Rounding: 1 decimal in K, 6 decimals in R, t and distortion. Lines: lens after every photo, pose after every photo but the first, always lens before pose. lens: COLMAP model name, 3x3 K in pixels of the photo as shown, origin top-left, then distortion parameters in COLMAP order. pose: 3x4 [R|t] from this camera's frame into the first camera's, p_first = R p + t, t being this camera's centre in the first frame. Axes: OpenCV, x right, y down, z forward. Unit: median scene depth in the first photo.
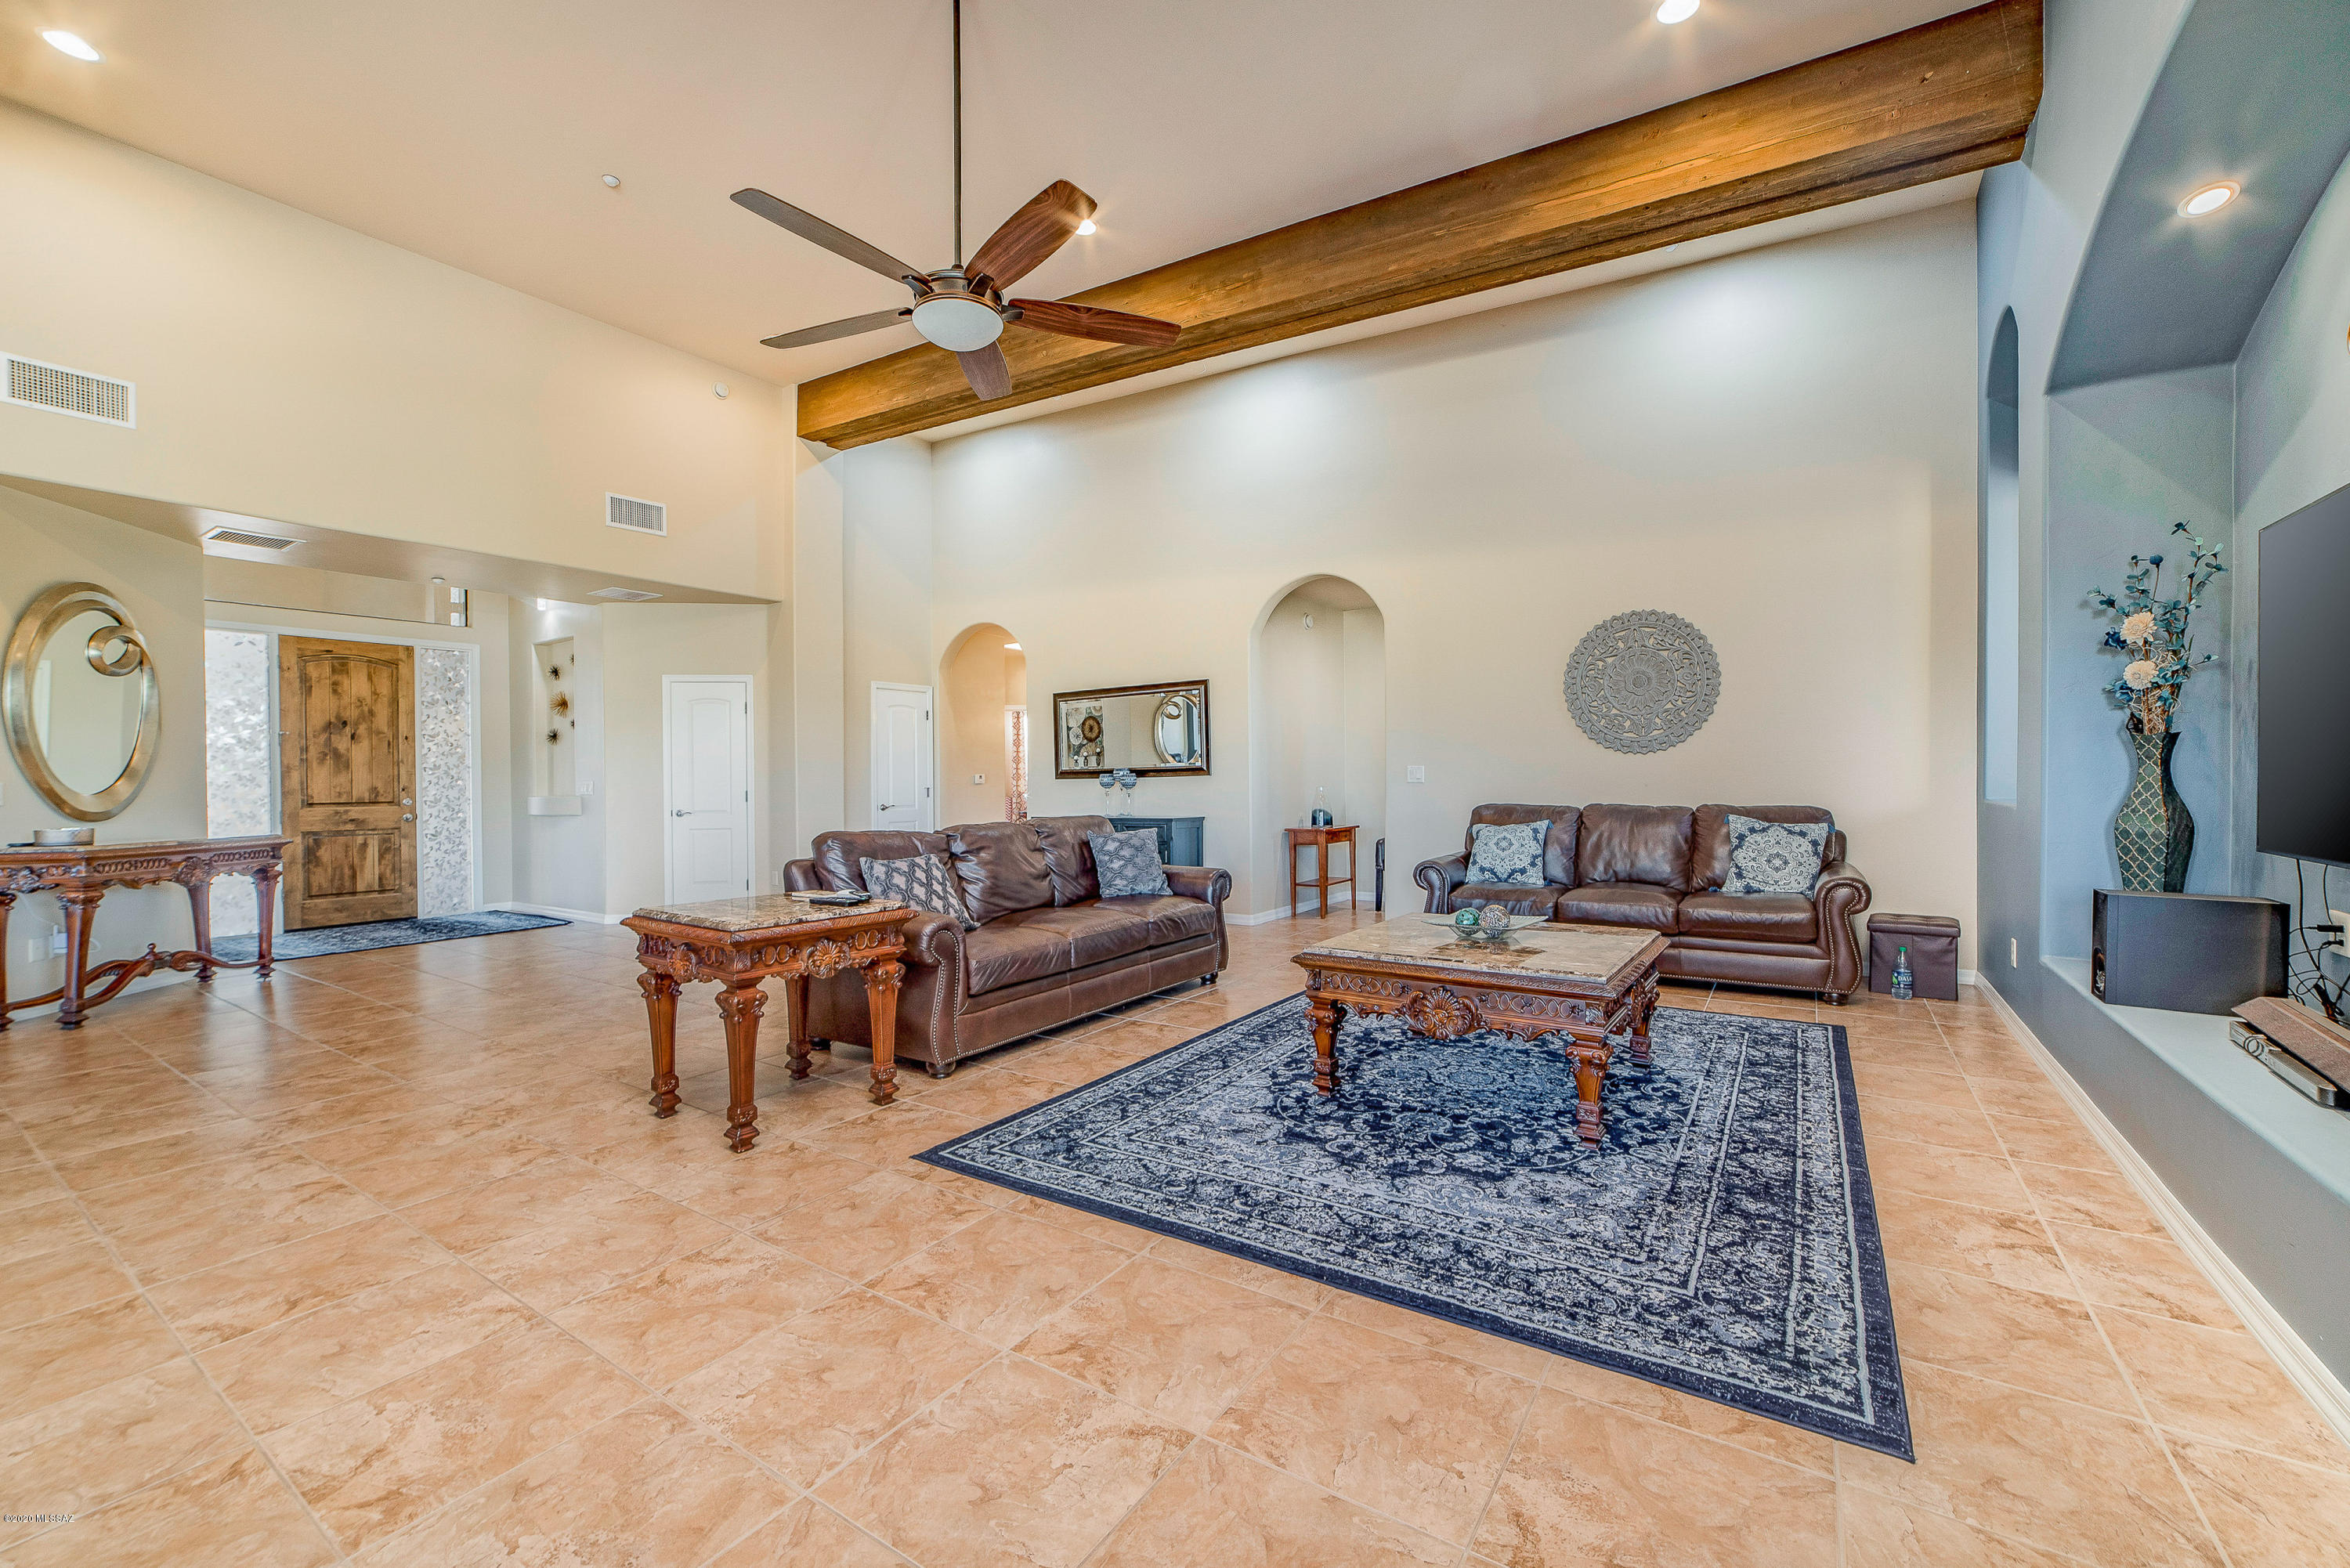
lens RADIAL K [[927.9, 0, 1184.0], [0, 927.9, 809.1], [0, 0, 1]] dist [-0.017042, 0.008180]
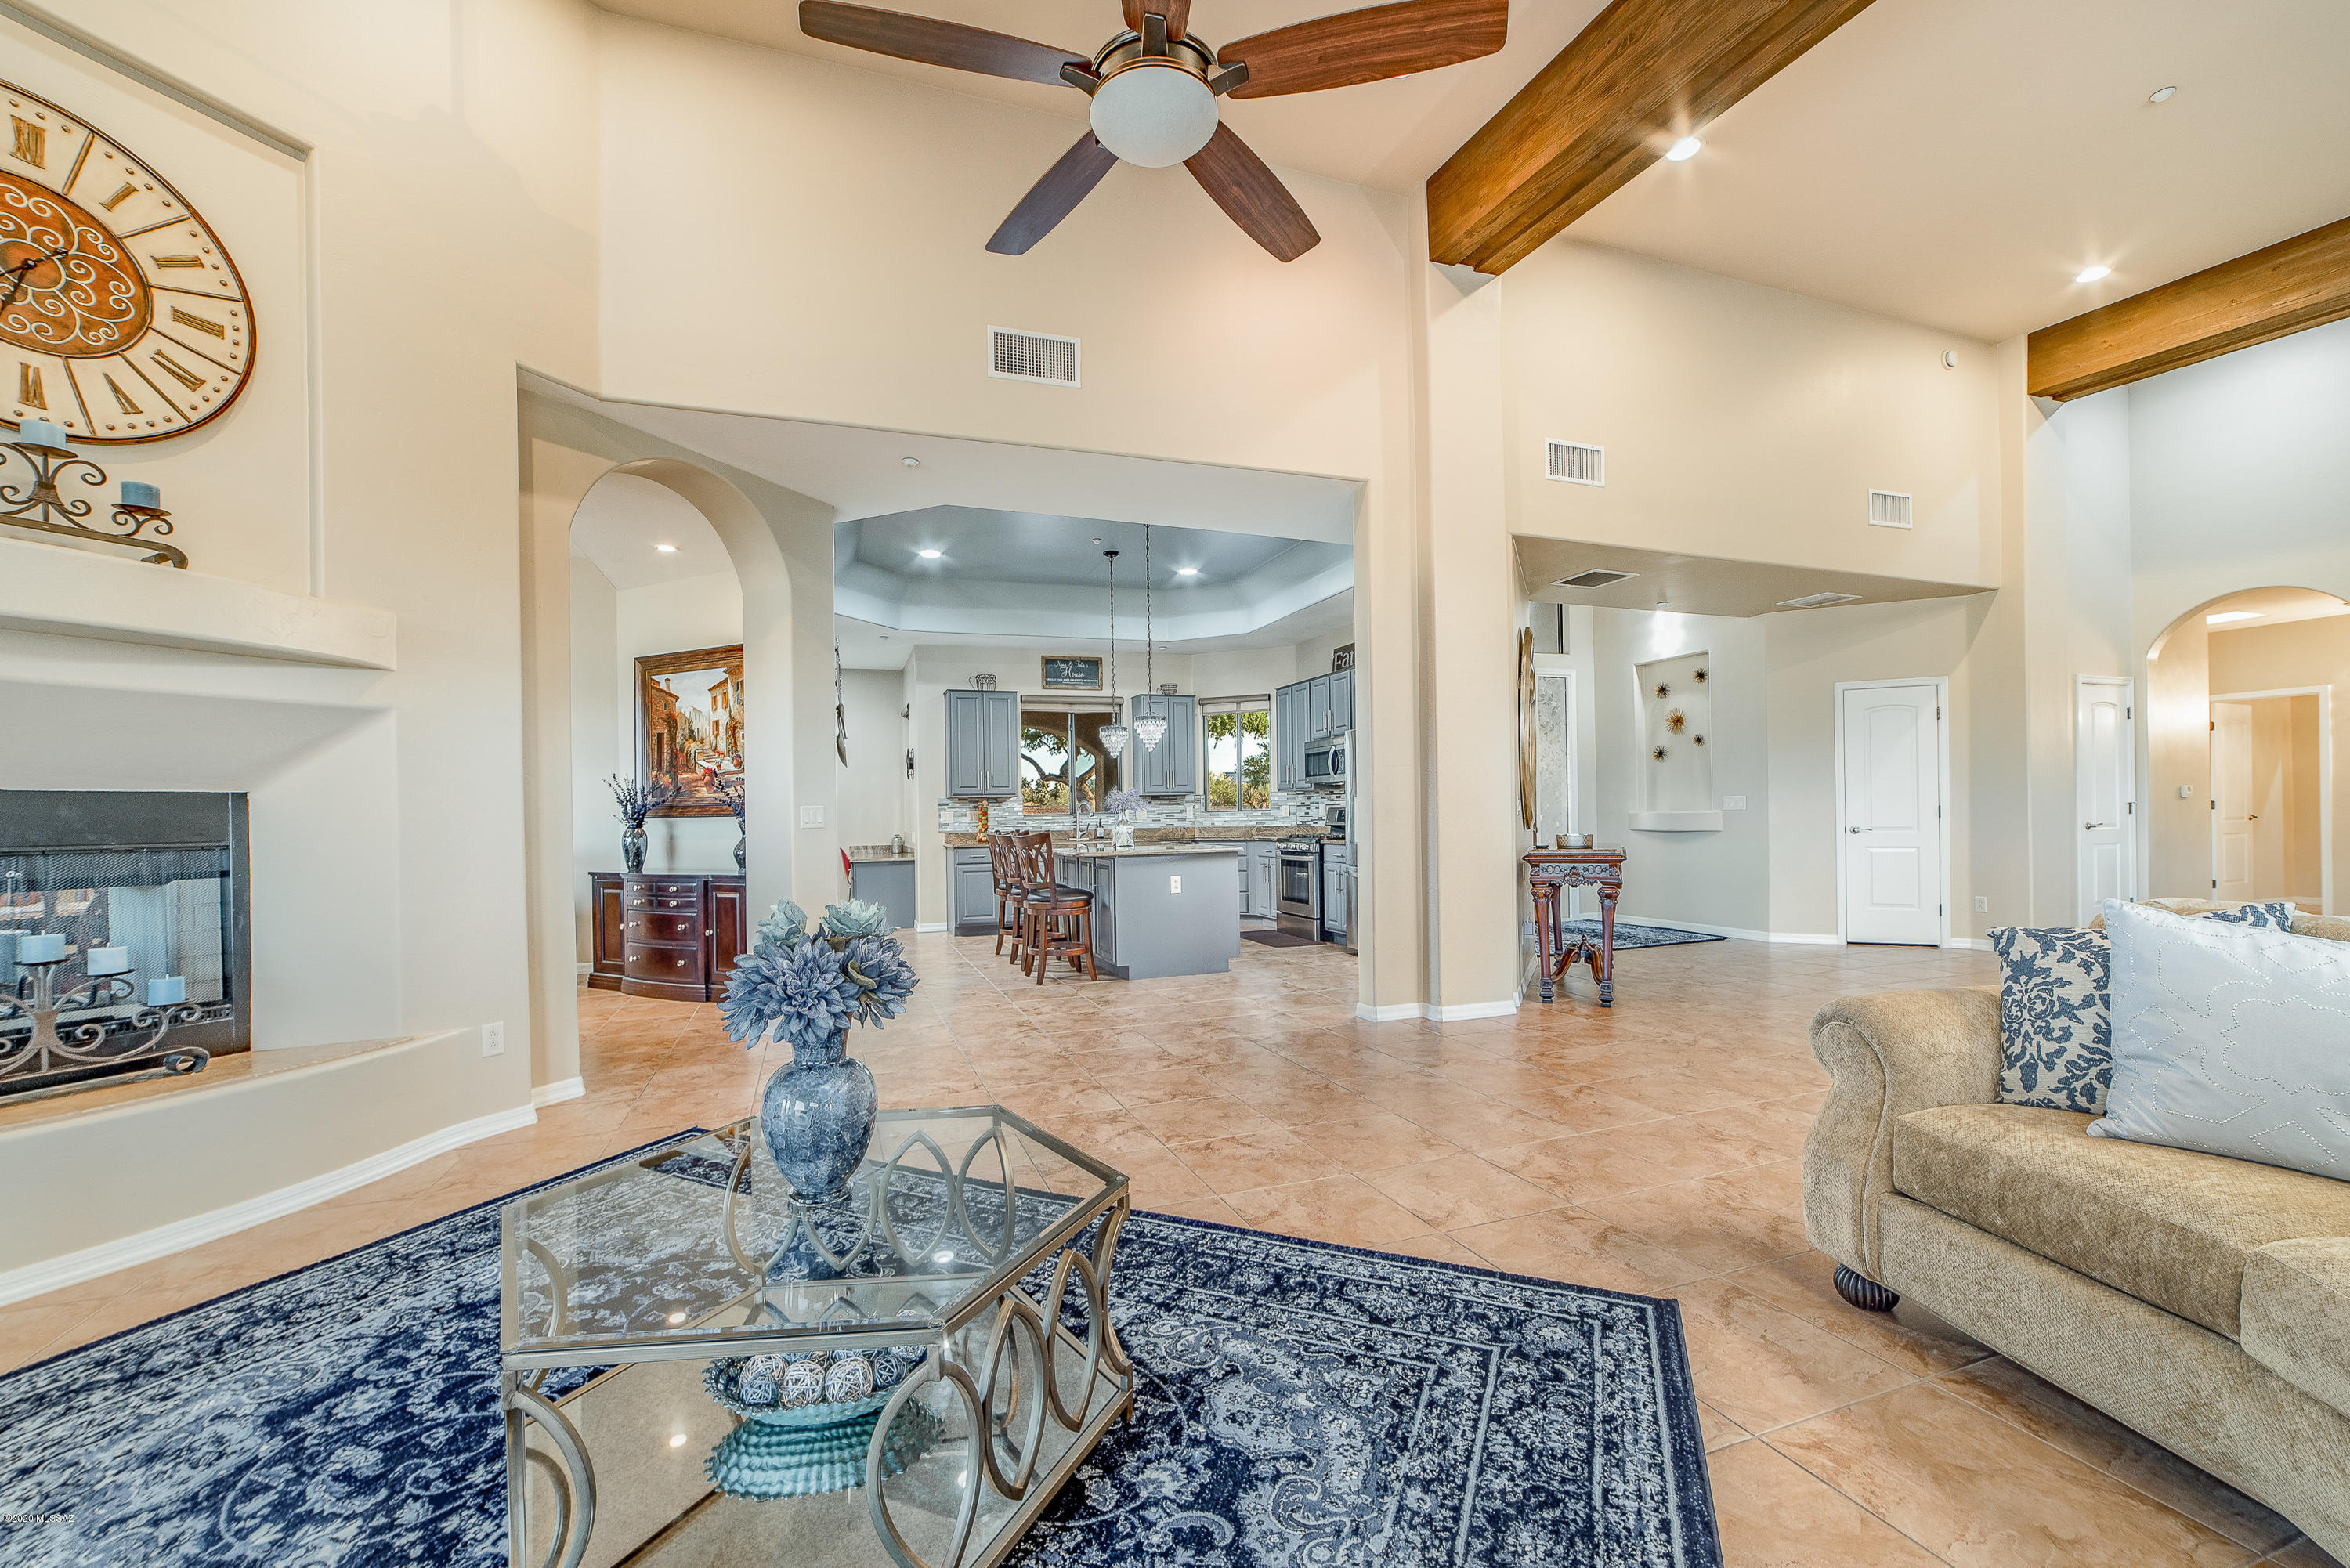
lens RADIAL K [[919.1, 0, 1159.7], [0, 919.1, 810.3], [0, 0, 1]] dist [-0.022632, 0.007931]
pose [[0.158091, 0.003662, -0.987418, 1.038909], [-0.009183, 0.999955, 0.002239, -0.065751], [0.987382, 0.008714, 0.158118, 1.437251]]
